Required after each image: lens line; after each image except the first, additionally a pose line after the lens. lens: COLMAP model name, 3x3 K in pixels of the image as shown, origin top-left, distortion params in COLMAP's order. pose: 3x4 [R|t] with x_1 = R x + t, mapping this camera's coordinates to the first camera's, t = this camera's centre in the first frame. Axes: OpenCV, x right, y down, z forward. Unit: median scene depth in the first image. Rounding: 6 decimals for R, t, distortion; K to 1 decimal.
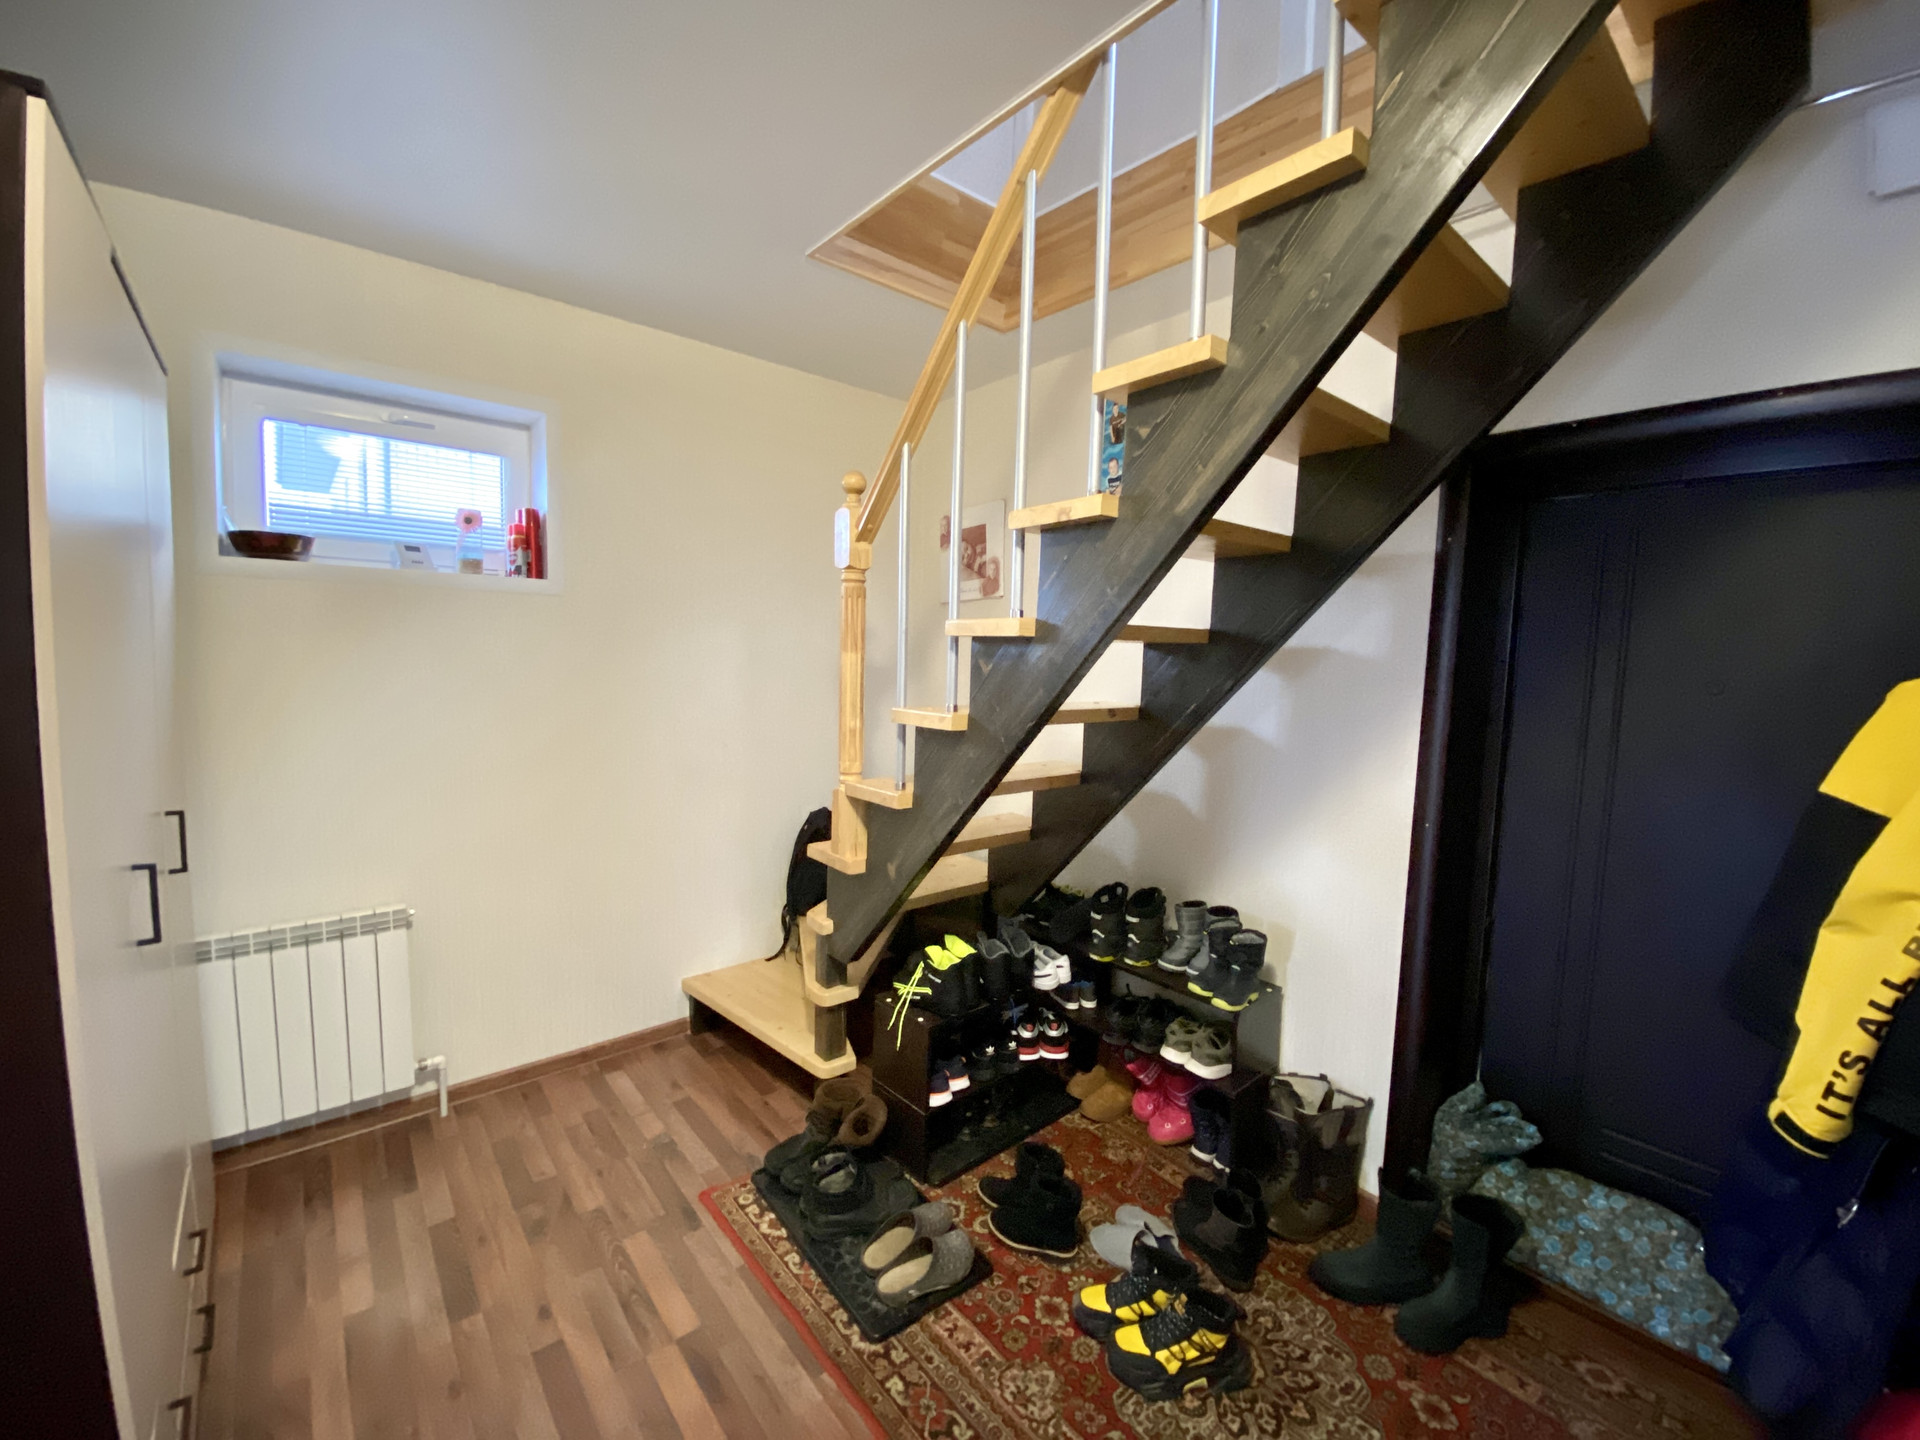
lens RADIAL K [[767.9, 0, 960.0], [0, 767.9, 720.0], [0, 0, 1]] dist [0.019653, -0.020414]
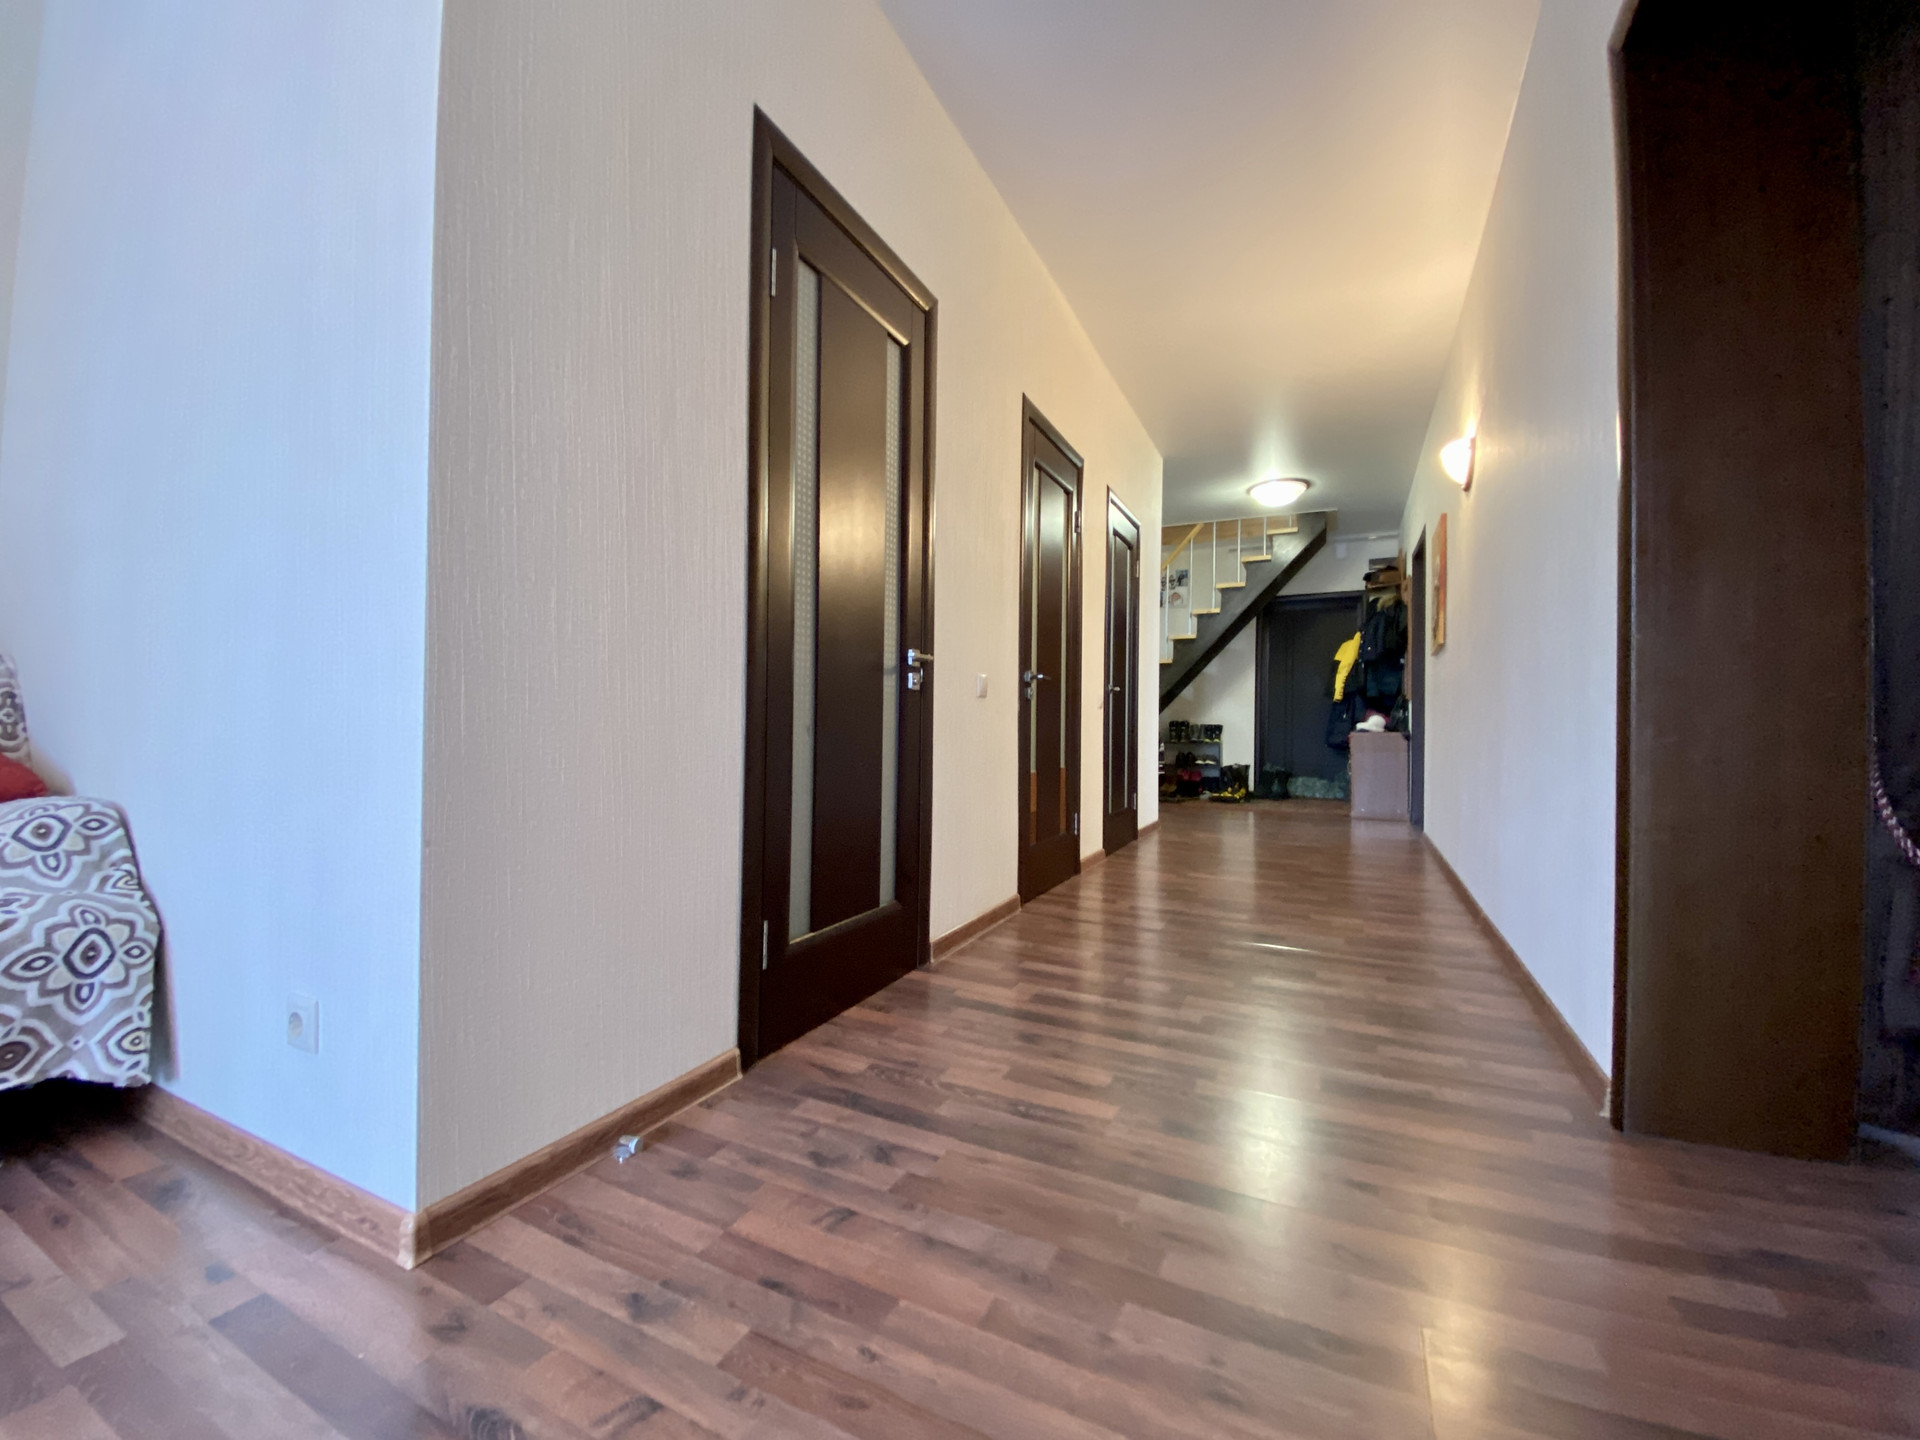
lens RADIAL K [[767.9, 0, 960.0], [0, 767.9, 720.0], [0, 0, 1]] dist [0.019653, -0.020414]
pose [[0.912660, -0.013299, 0.408503, -3.009002], [0.046034, 0.996455, -0.070408, 0.613949], [-0.406119, 0.083064, 0.910037, -2.457302]]
